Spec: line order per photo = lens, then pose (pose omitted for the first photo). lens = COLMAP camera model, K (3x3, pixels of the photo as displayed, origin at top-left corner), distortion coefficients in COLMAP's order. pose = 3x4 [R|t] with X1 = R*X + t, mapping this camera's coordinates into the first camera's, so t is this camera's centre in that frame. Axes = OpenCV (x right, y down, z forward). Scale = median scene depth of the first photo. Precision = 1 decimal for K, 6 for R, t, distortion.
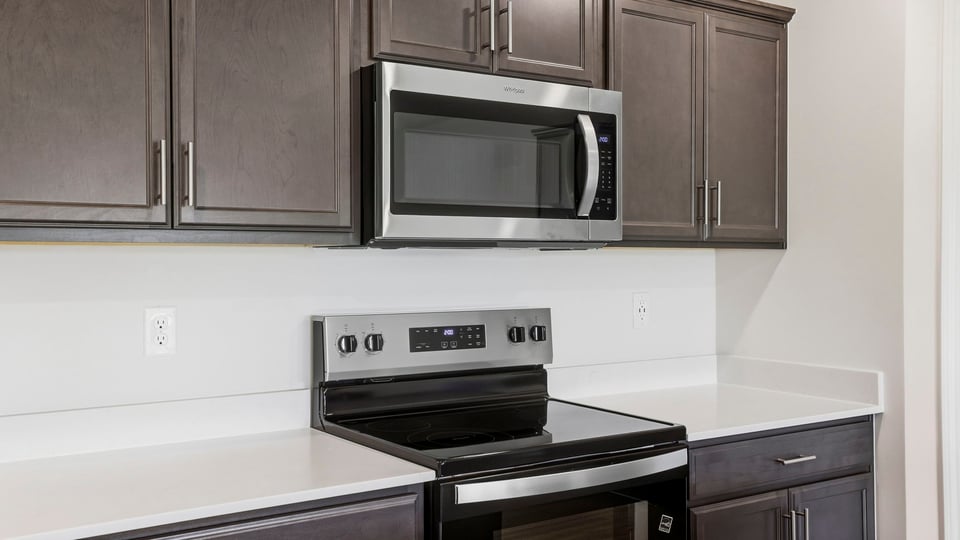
lens RADIAL K [[905.3, 0, 480.0], [0, 905.3, 270.0], [0, 0, 1]] dist [0.033676, 0.005485]
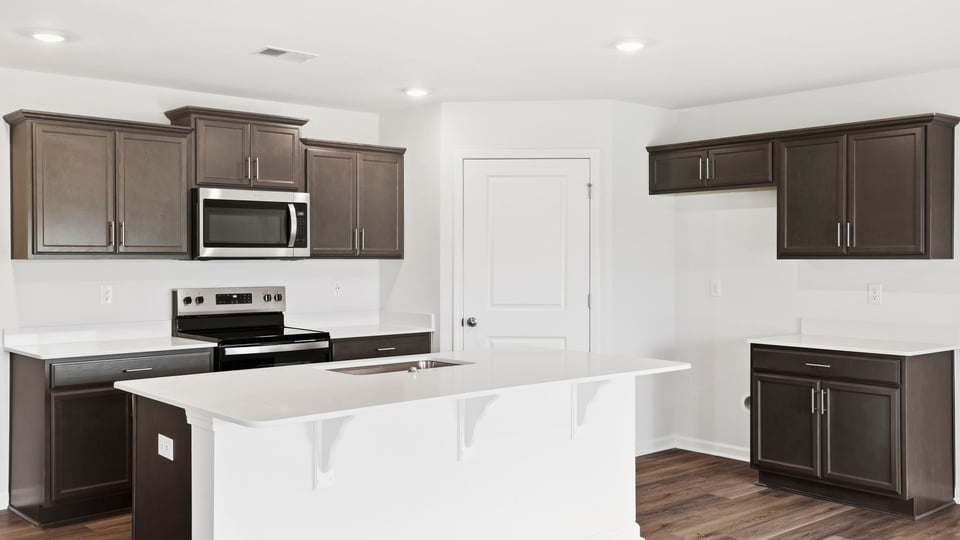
lens RADIAL K [[905.3, 0, 480.0], [0, 905.3, 270.0], [0, 0, 1]] dist [0.033676, 0.005485]
pose [[0.992218, -0.000786, 0.124510, 0.317100], [0.000125, 0.999986, 0.005316, -0.010630], [-0.124512, -0.005259, 0.992204, -1.453085]]
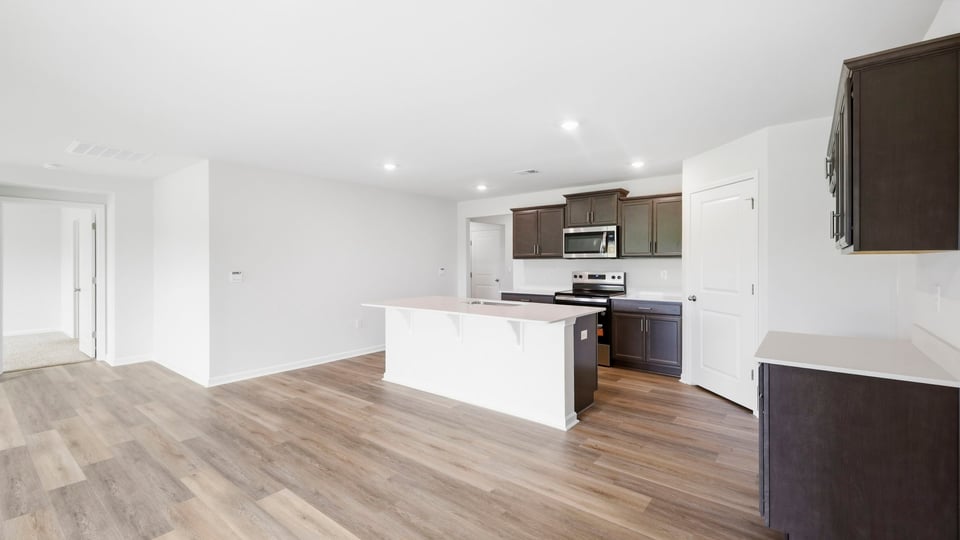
lens RADIAL K [[418.0, 0, 480.0], [0, 418.0, 270.0], [0, 0, 1]] dist [-0.000314, -0.000167]
pose [[0.317030, 0.020183, -0.948201, 2.097651], [-0.006598, 0.999796, 0.019075, -0.003136], [0.948393, 0.000209, 0.317099, -0.369737]]
